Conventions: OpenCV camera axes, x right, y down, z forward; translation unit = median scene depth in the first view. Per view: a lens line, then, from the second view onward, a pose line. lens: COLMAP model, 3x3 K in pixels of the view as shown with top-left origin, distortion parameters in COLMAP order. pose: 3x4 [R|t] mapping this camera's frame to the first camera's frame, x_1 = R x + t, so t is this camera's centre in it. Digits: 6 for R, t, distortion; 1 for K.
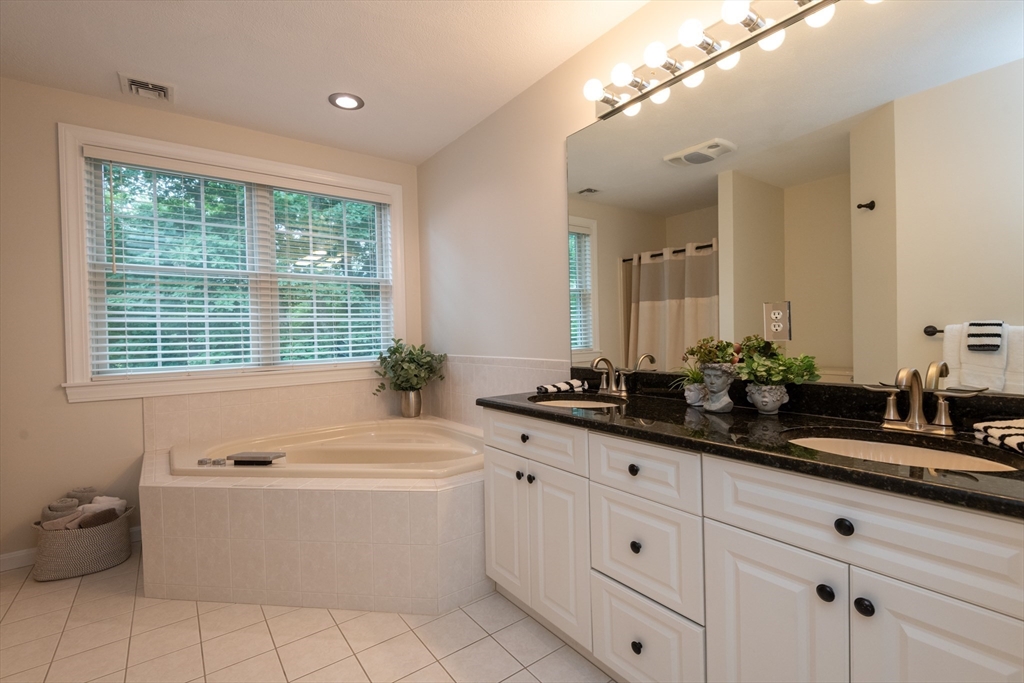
lens RADIAL K [[466.0, 0, 527.3], [0, 466.0, 337.2], [0, 0, 1]] dist [0.020796, -0.016062]
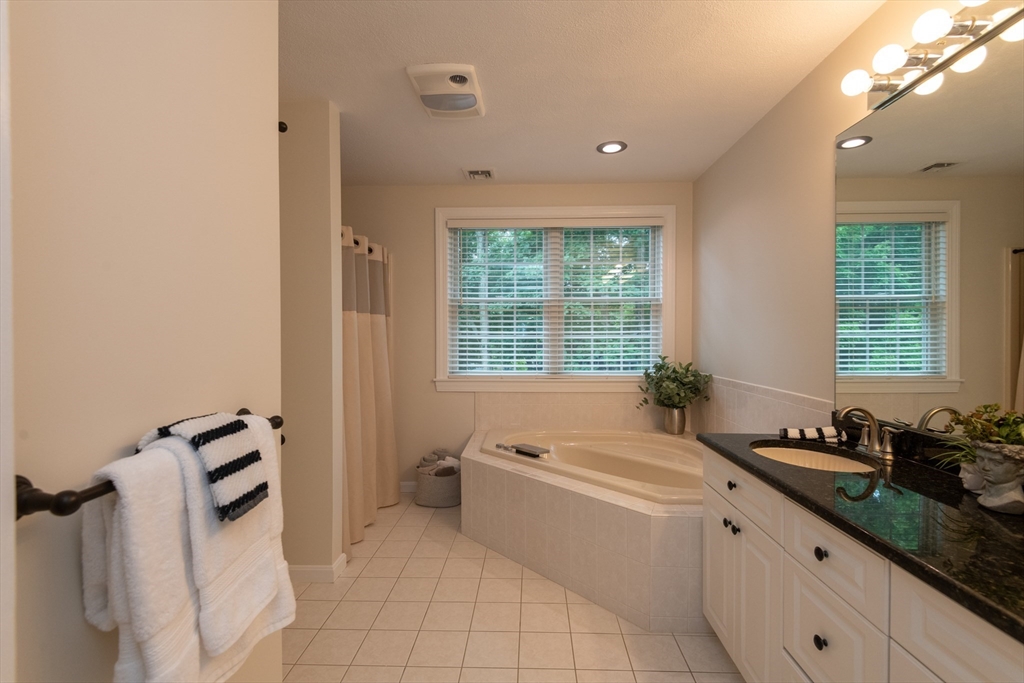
lens RADIAL K [[462.3, 0, 512.0], [0, 462.3, 341.5], [0, 0, 1]] dist [0.050691, -0.035324]
pose [[0.774924, 0.029254, -0.631377, 0.176586], [-0.024422, 0.999568, 0.016339, -0.059802], [0.631582, 0.002757, 0.775304, -0.019351]]
